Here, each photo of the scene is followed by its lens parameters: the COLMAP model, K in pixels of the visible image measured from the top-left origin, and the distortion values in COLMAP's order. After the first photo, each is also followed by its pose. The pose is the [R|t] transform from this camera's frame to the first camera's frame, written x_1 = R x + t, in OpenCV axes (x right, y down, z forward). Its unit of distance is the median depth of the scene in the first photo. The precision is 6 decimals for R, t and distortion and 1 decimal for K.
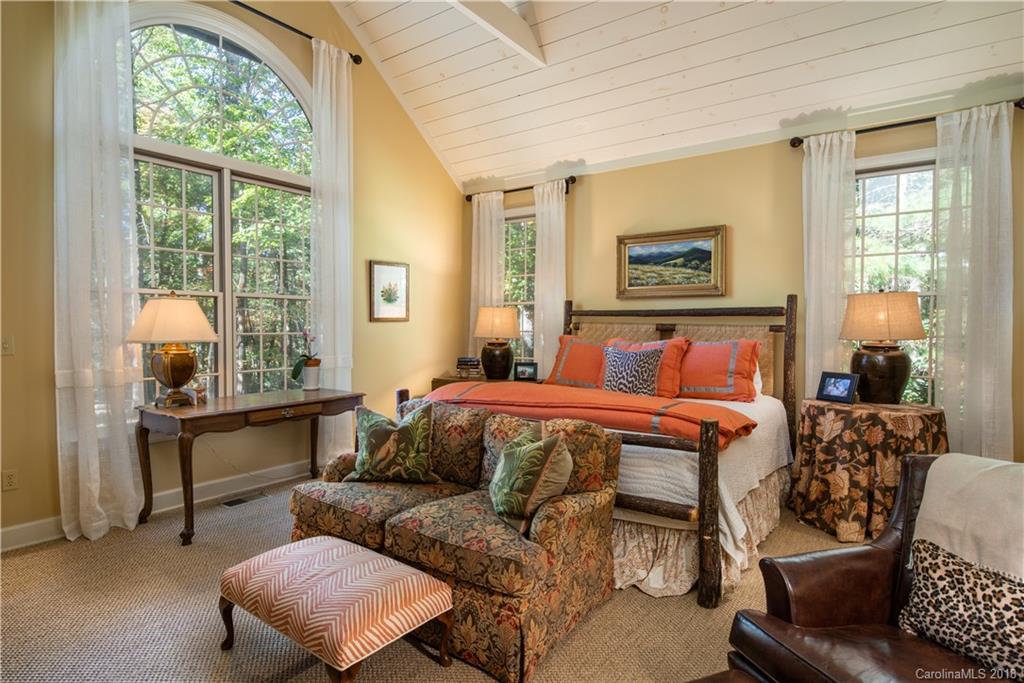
lens RADIAL K [[550.7, 0, 504.6], [0, 550.7, 341.6], [0, 0, 1]] dist [0.002712, 0.000883]
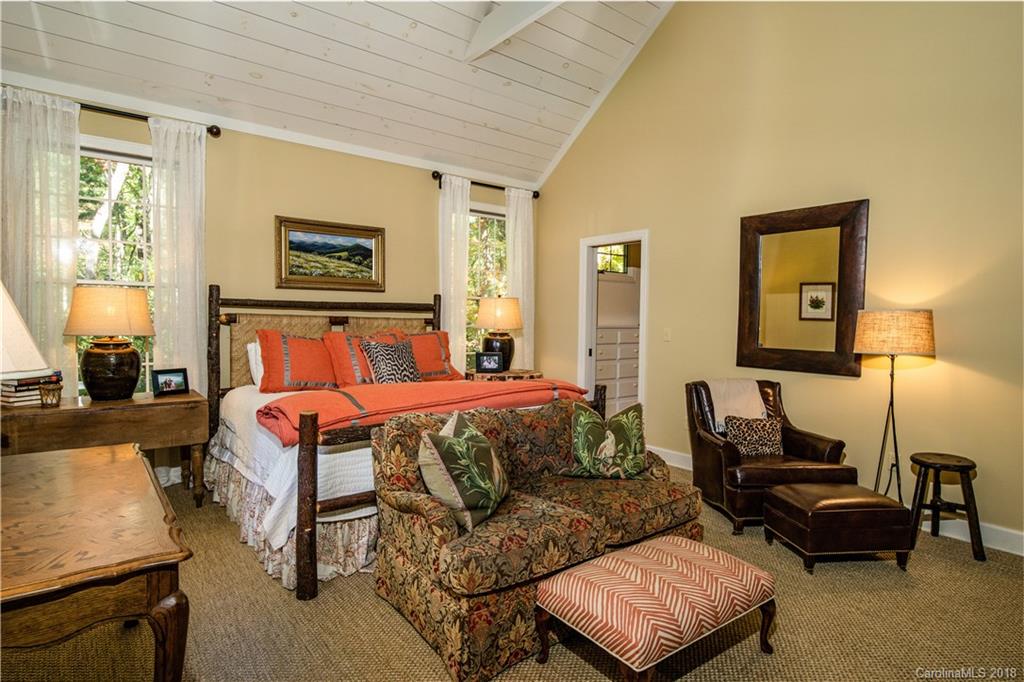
lens RADIAL K [[550.7, 0, 504.6], [0, 550.7, 341.1], [0, 0, 1]] dist [0.002712, 0.000883]
pose [[0.279379, -0.037296, 0.959456, -0.586799], [0.019171, 0.999263, 0.033261, -0.015065], [-0.959990, 0.009101, 0.279888, 0.436826]]
